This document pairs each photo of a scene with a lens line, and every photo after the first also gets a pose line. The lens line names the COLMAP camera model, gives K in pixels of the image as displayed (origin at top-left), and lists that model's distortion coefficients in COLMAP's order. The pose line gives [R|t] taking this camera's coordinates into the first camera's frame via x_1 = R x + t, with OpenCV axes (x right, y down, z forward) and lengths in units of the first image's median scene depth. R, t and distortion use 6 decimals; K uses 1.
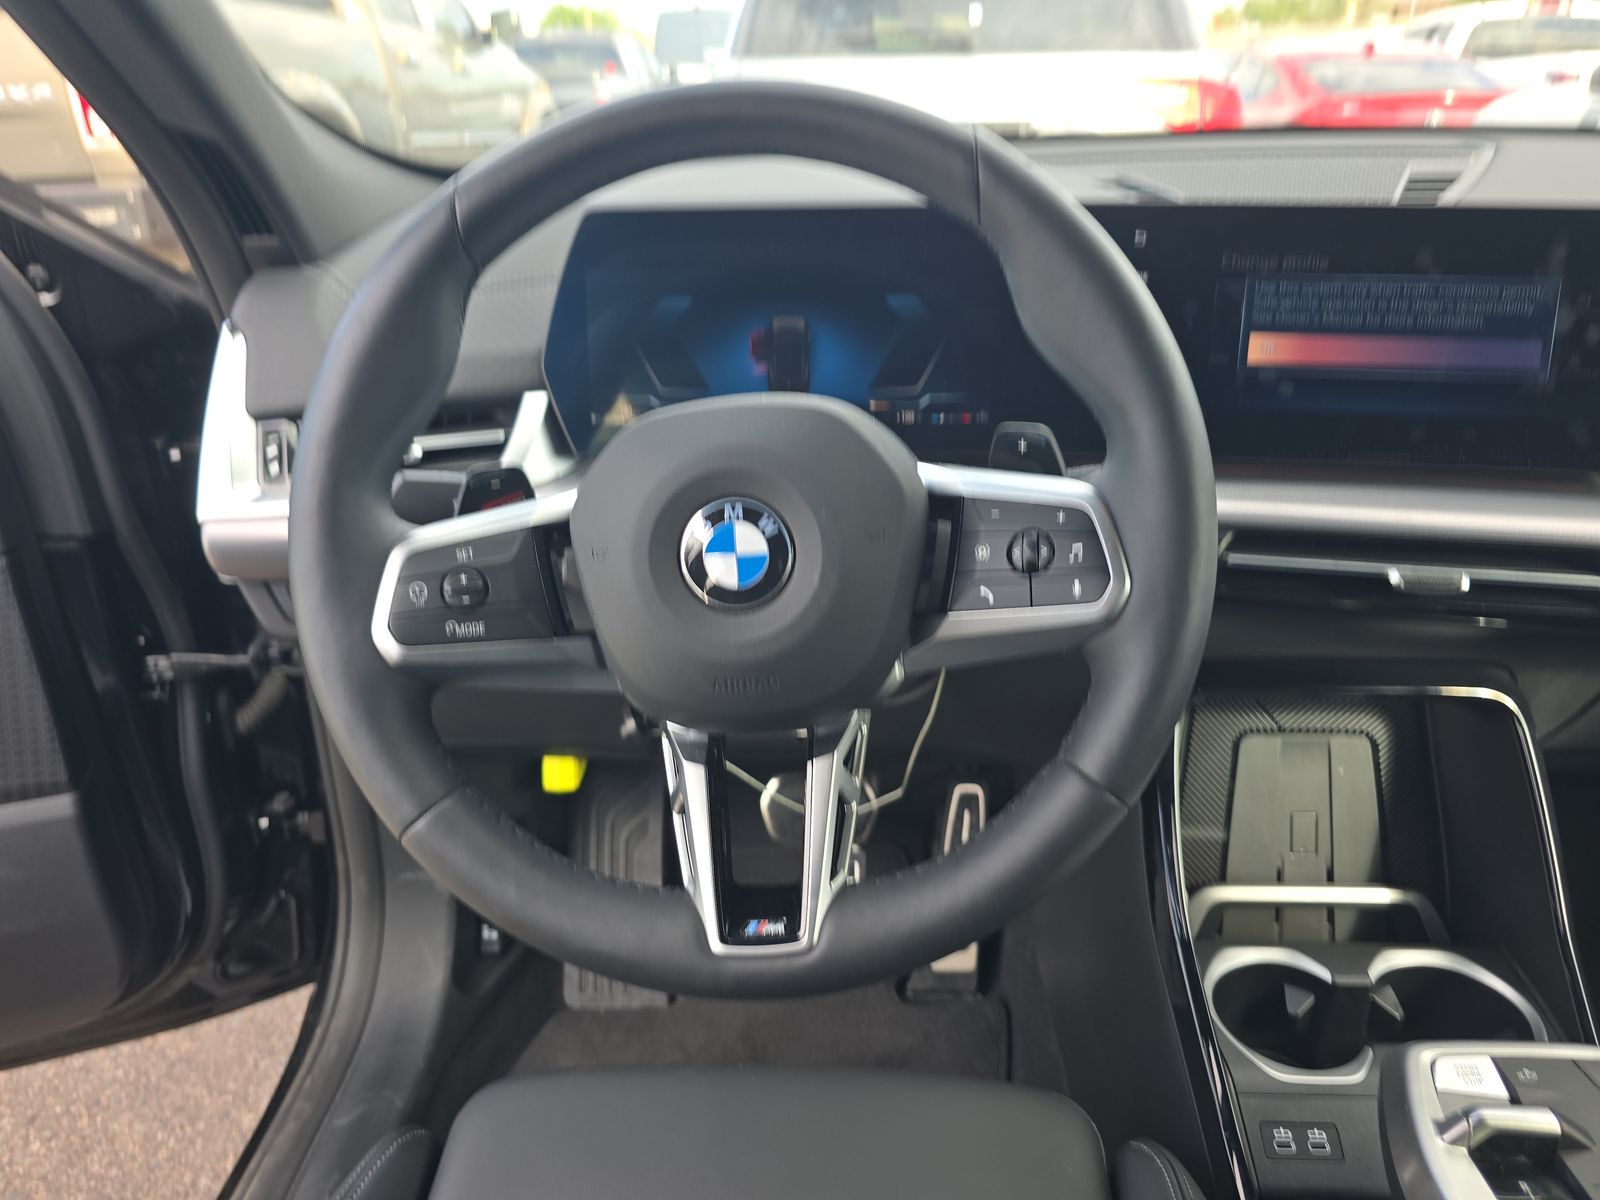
lens RADIAL K [[1096.4, 0, 802.4], [0, 1096.4, 636.0], [0, 0, 1]] dist [0.056482, -0.066529]
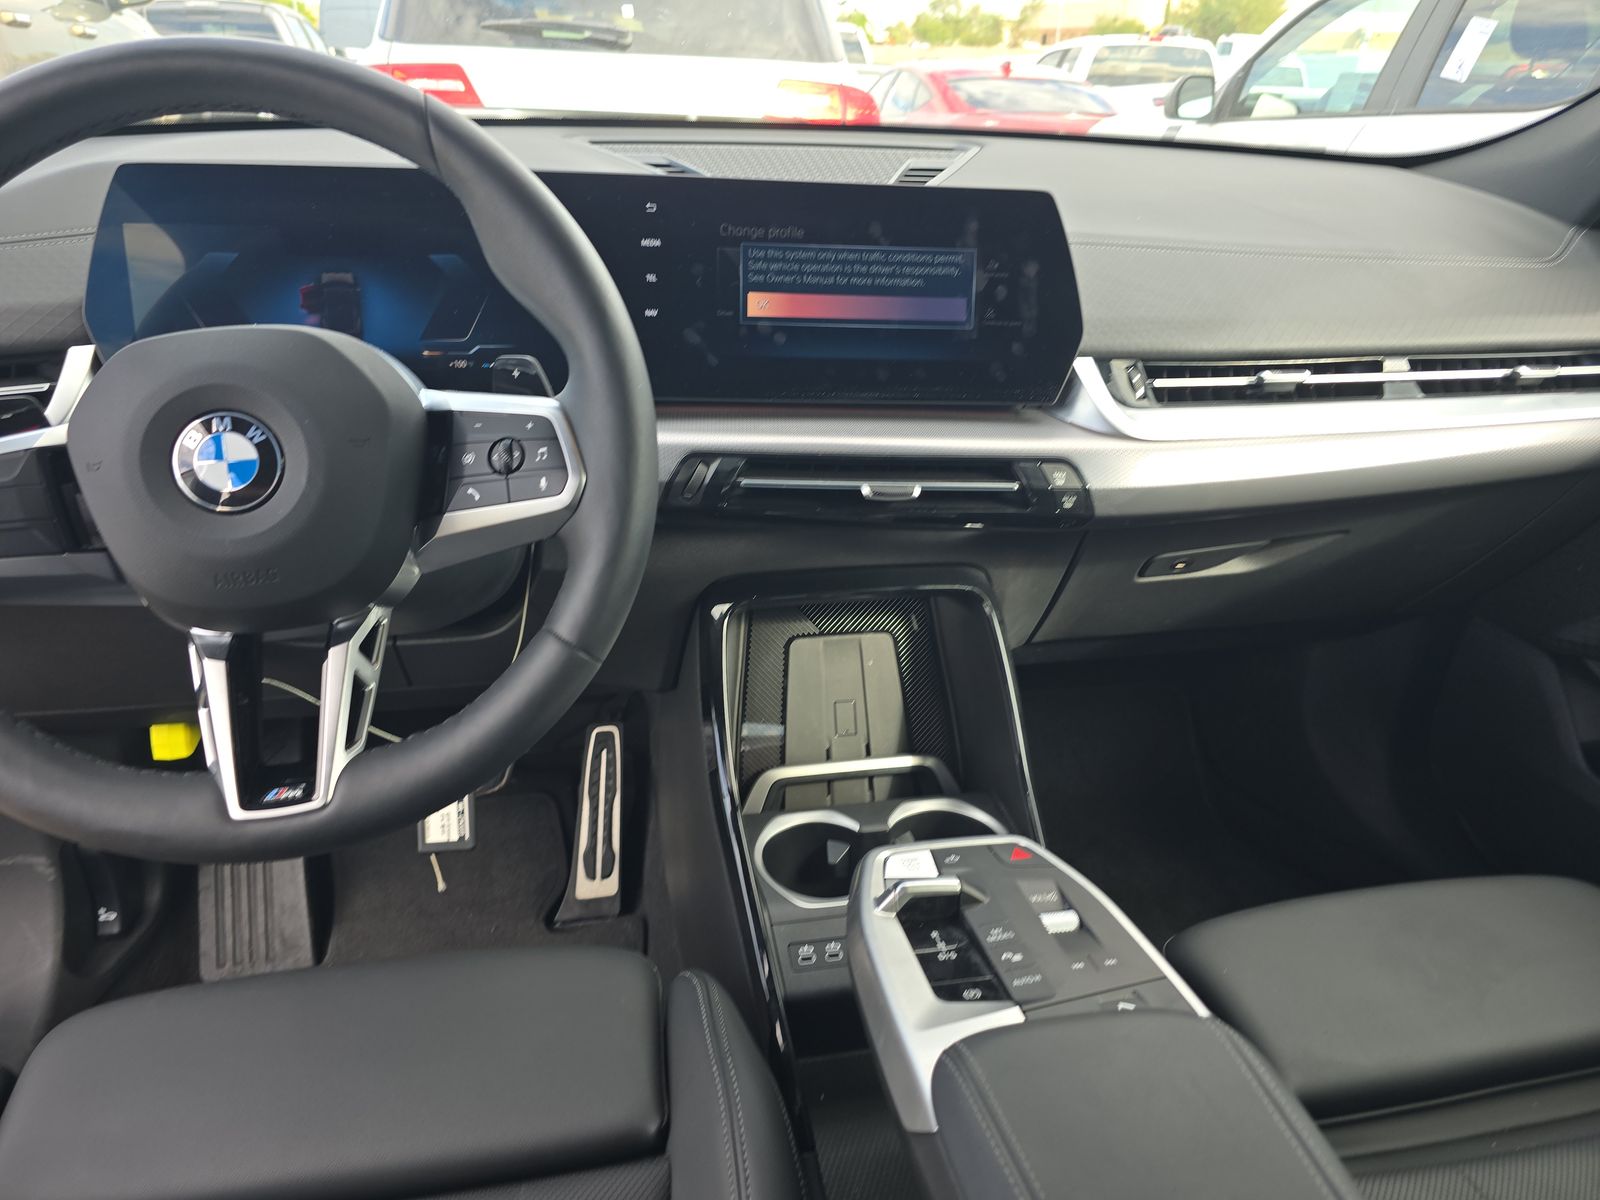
lens RADIAL K [[1096.4, 0, 802.4], [0, 1096.4, 636.0], [0, 0, 1]] dist [0.056482, -0.066529]
pose [[0.969477, -0.065862, 0.236170, 0.199248], [0.066142, 0.997787, 0.006746, 0.116579], [-0.236092, 0.009080, 0.971688, -0.205040]]
